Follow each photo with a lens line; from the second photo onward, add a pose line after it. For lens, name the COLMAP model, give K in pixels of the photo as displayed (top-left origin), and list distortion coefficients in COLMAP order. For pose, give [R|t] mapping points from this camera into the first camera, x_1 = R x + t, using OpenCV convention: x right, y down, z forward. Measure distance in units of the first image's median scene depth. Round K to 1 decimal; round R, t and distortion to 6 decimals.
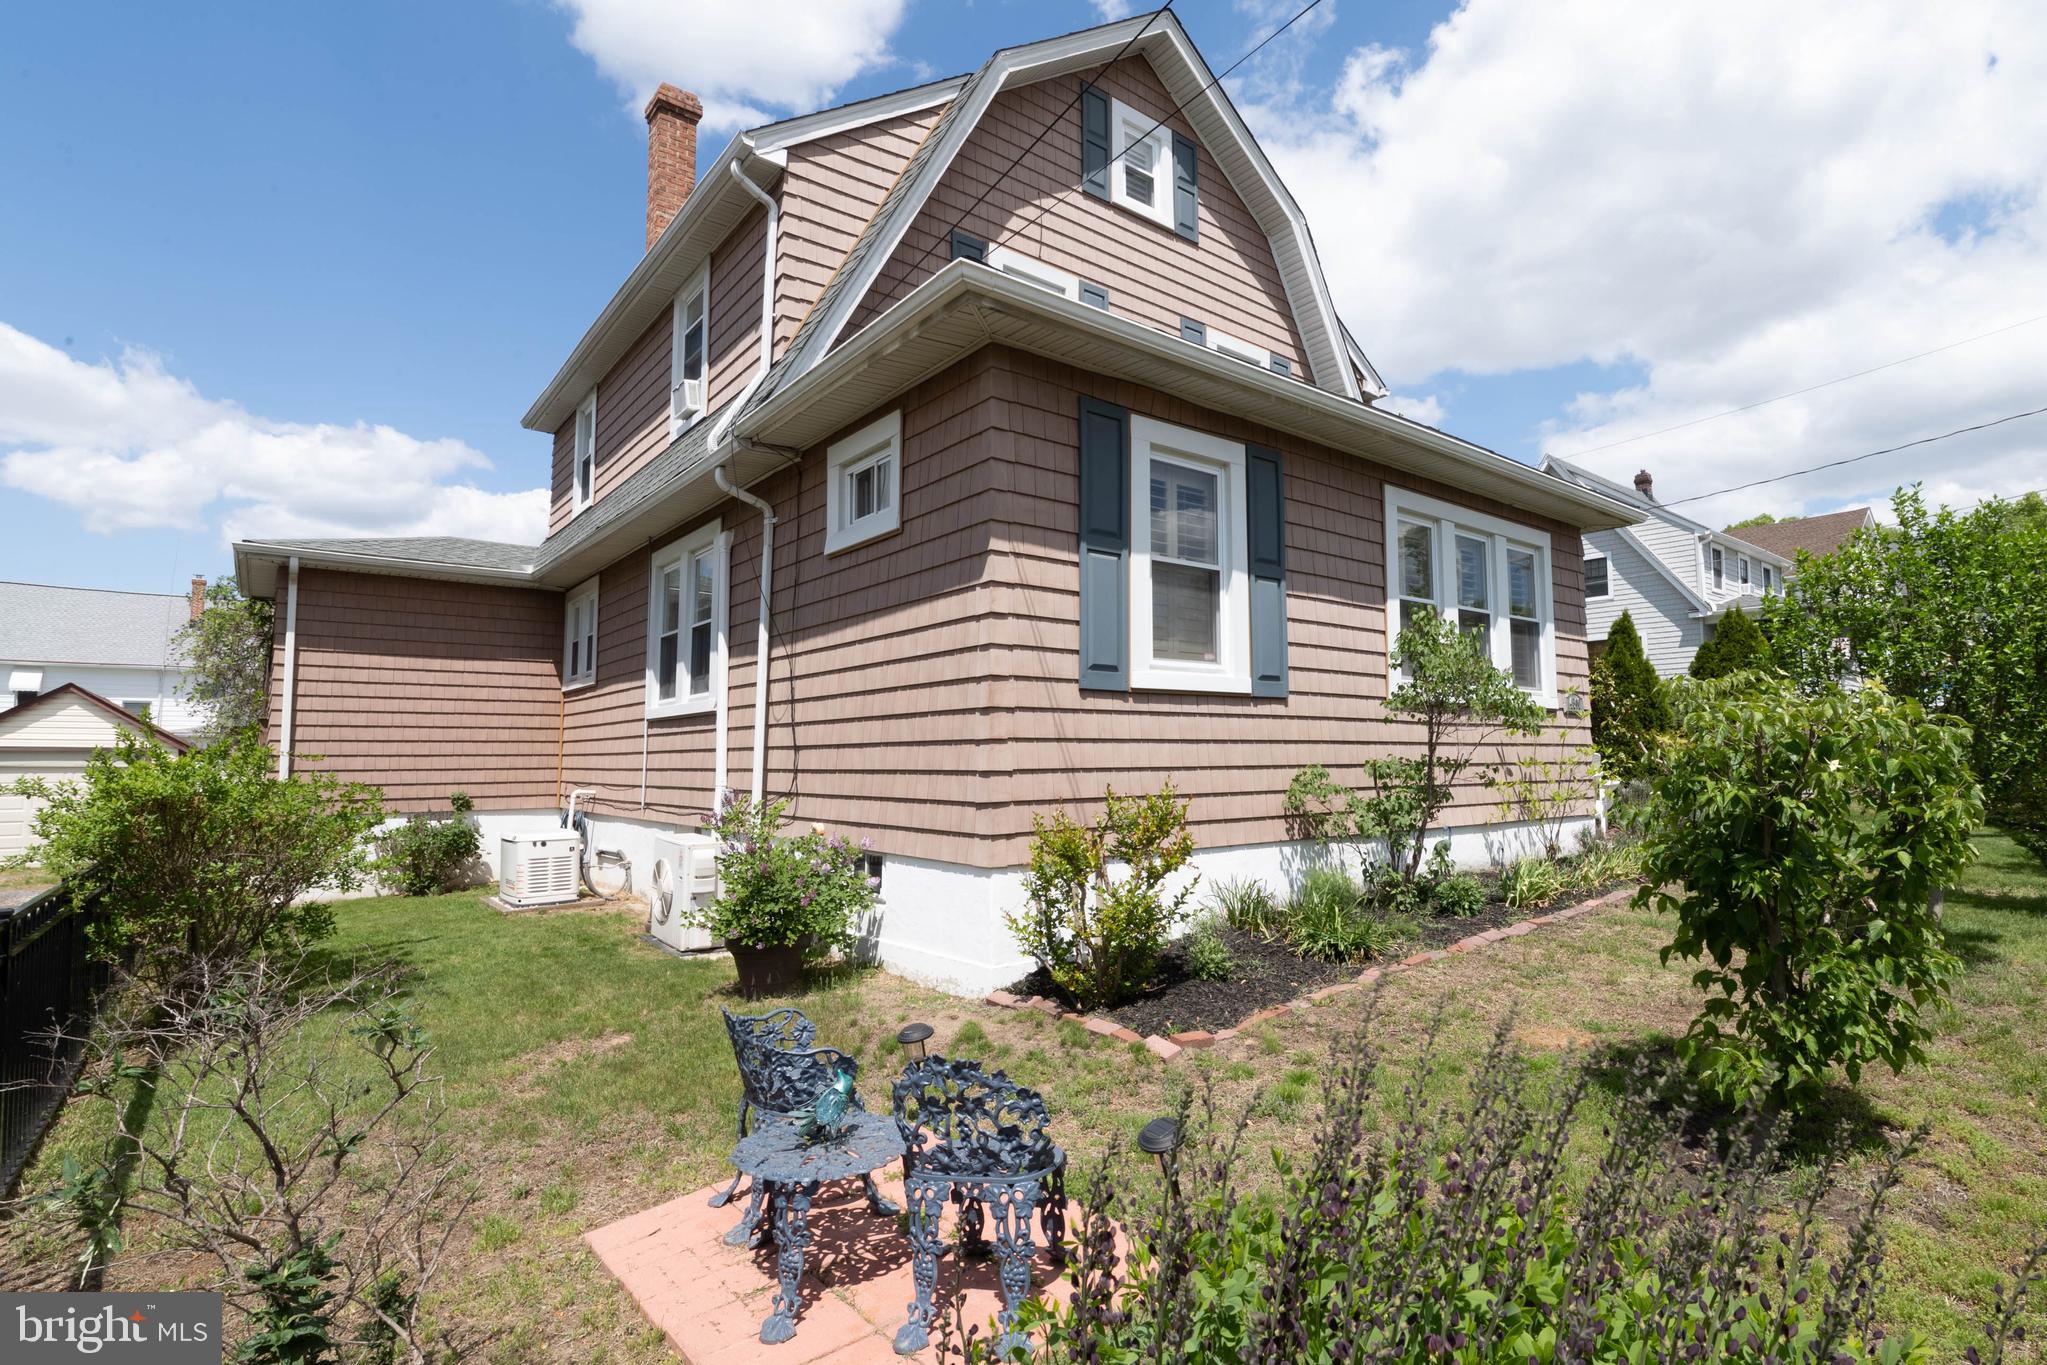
lens RADIAL K [[1009.3, 0, 1107.8], [0, 1009.3, 681.5], [0, 0, 1]] dist [-0.004754, -0.000607]
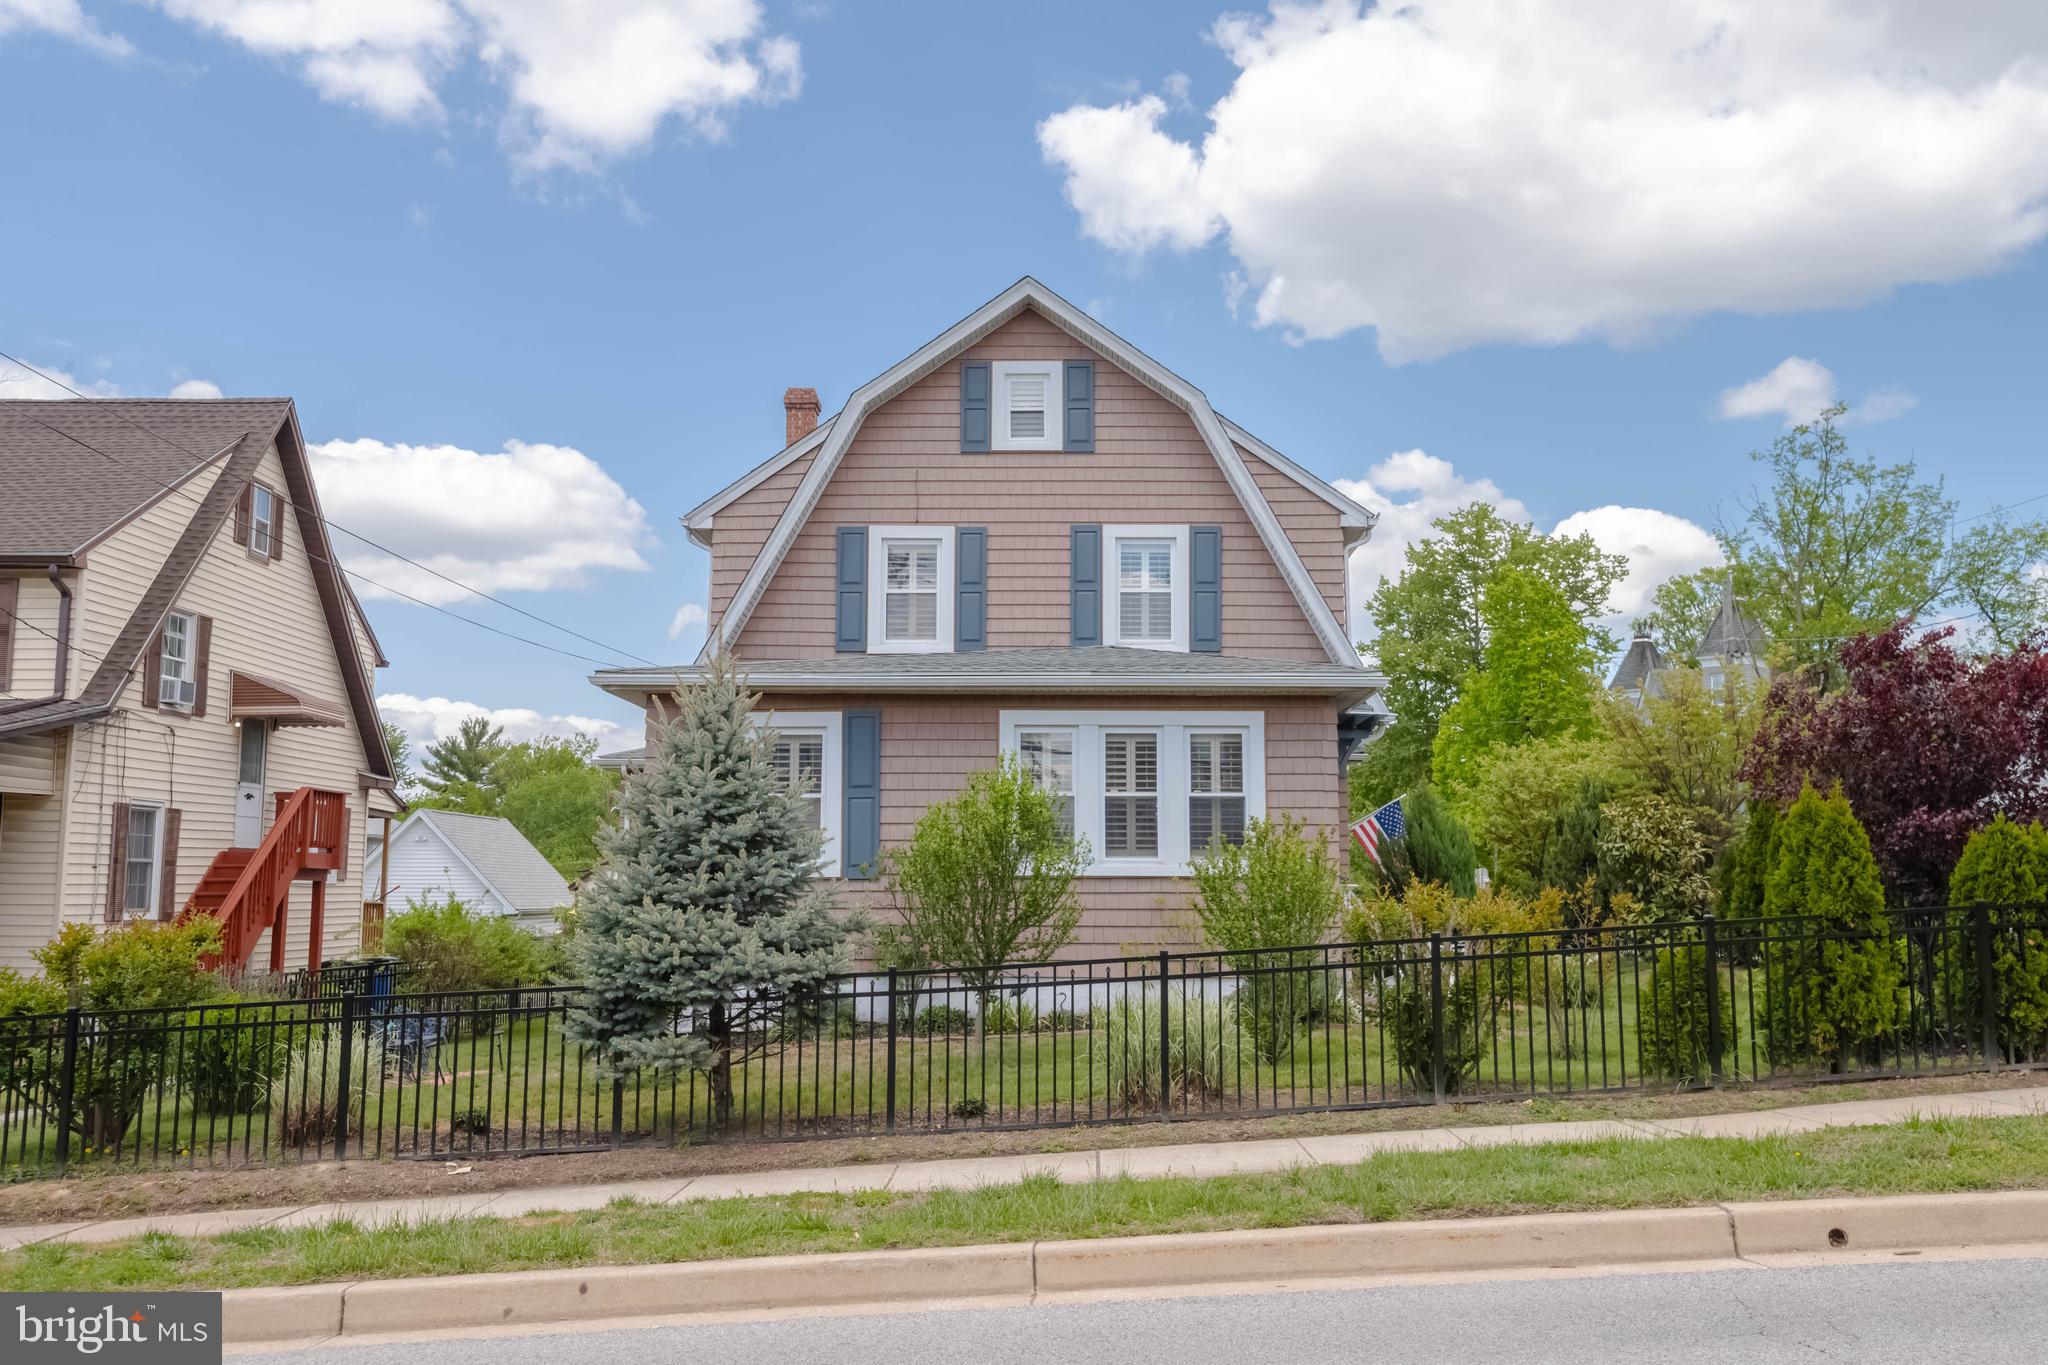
lens RADIAL K [[1665.4, 0, 1054.4], [0, 1665.4, 681.0], [0, 0, 1]] dist [0.042303, -0.001716]
pose [[0.756952, -0.074011, -0.649266, 1.709780], [0.046460, 0.997147, -0.059501, -0.098611], [0.651817, 0.014875, 0.758231, -0.590988]]
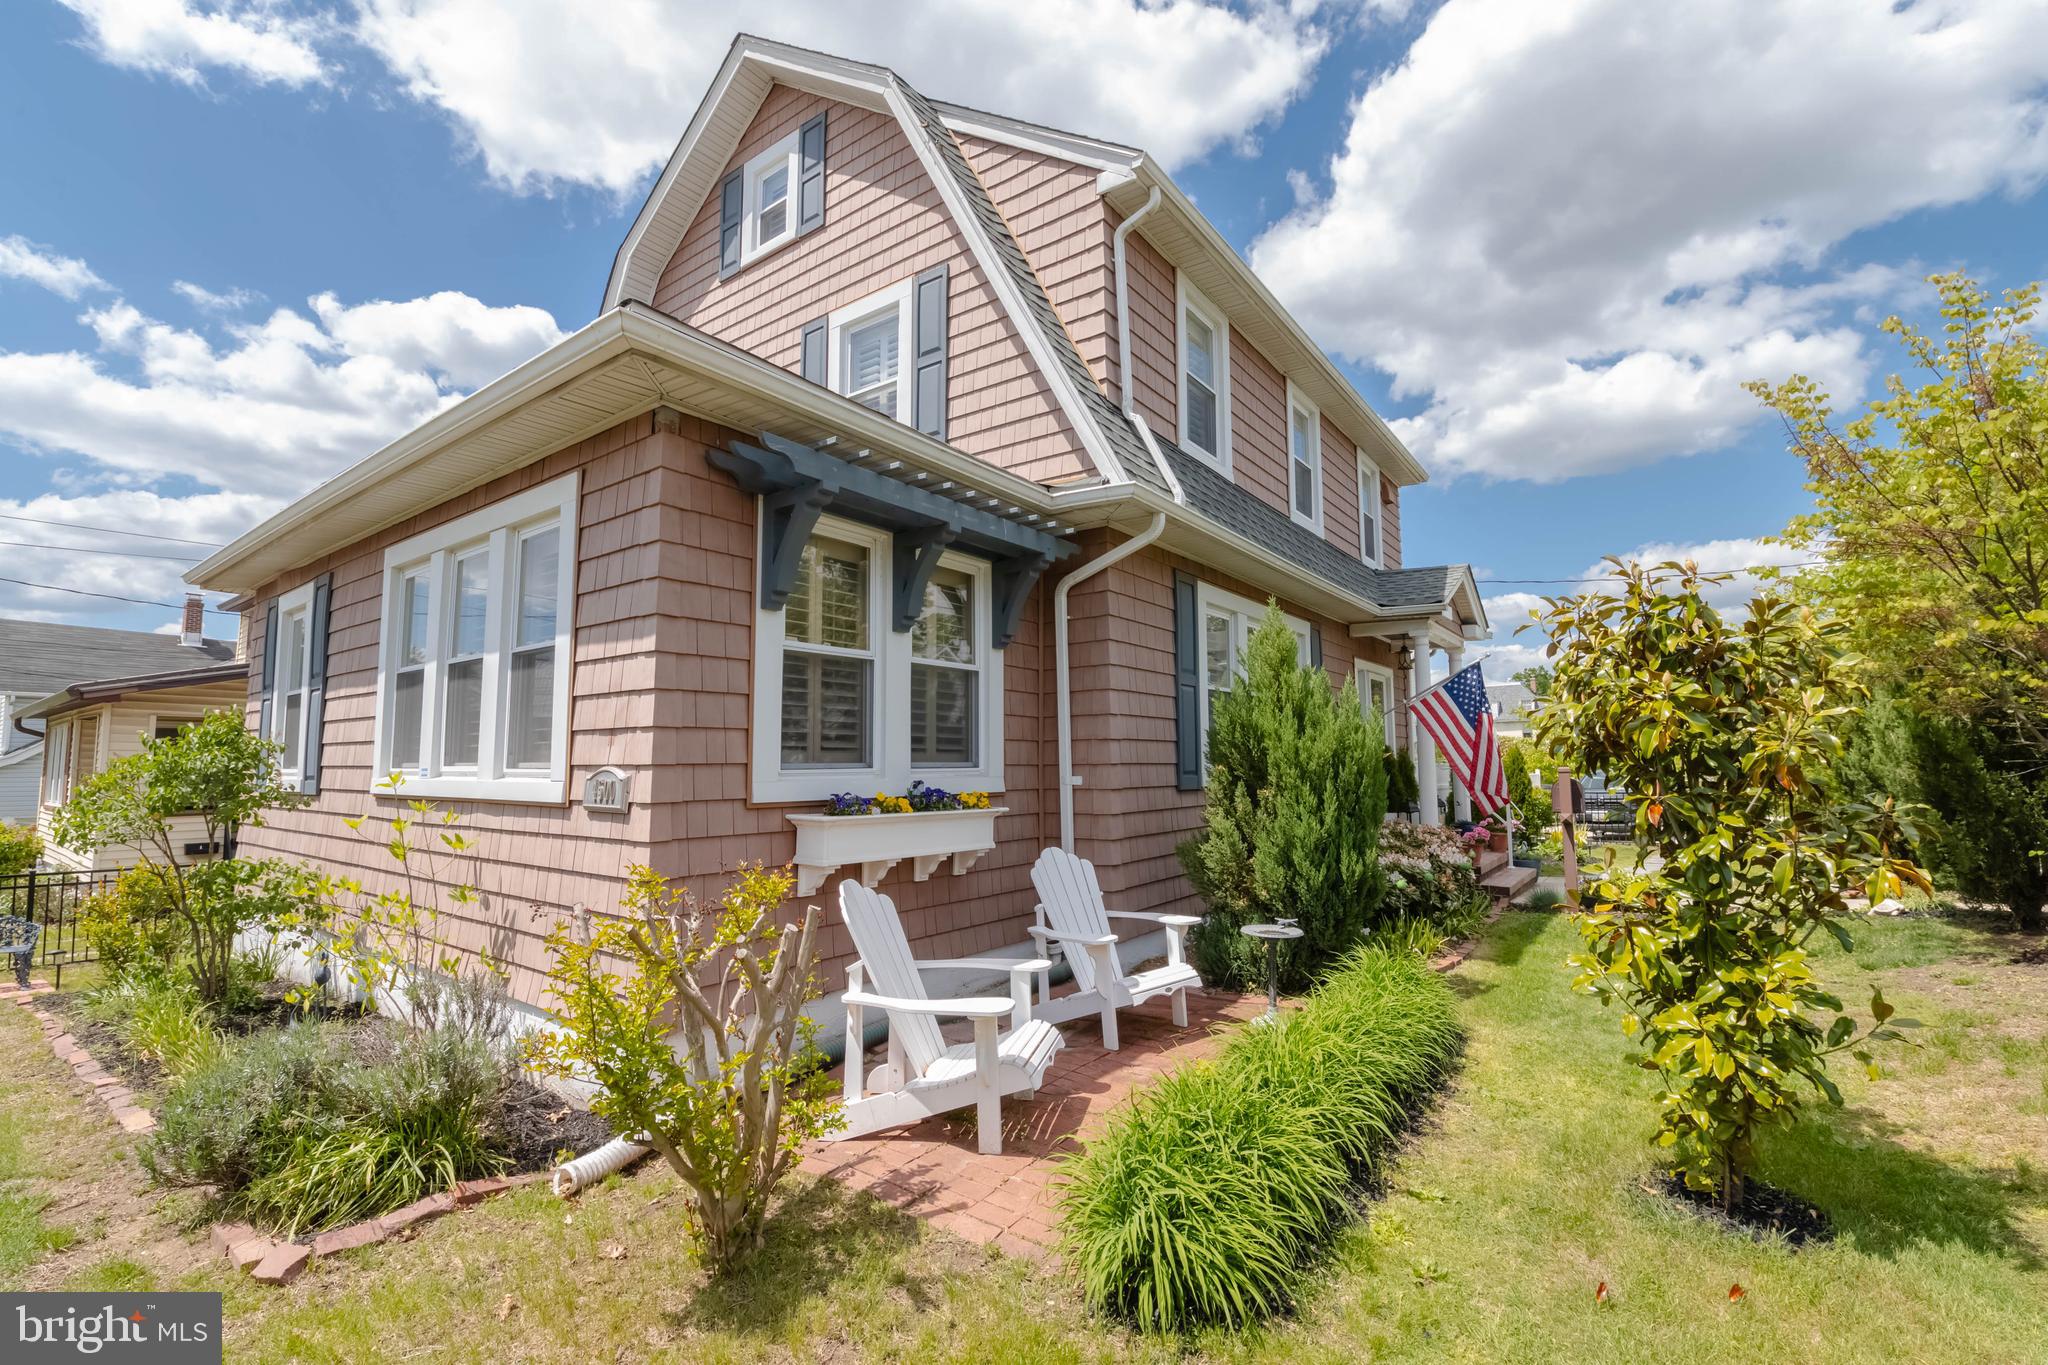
lens RADIAL K [[868.4, 0, 1024.0], [0, 868.4, 682.5], [0, 0, 1]] dist [0.017424, -0.013040]
pose [[0.226494, -0.081546, -0.970593, 1.123694], [0.080180, 0.994668, -0.064859, 0.019818], [0.970707, -0.063132, 0.231825, 1.335720]]
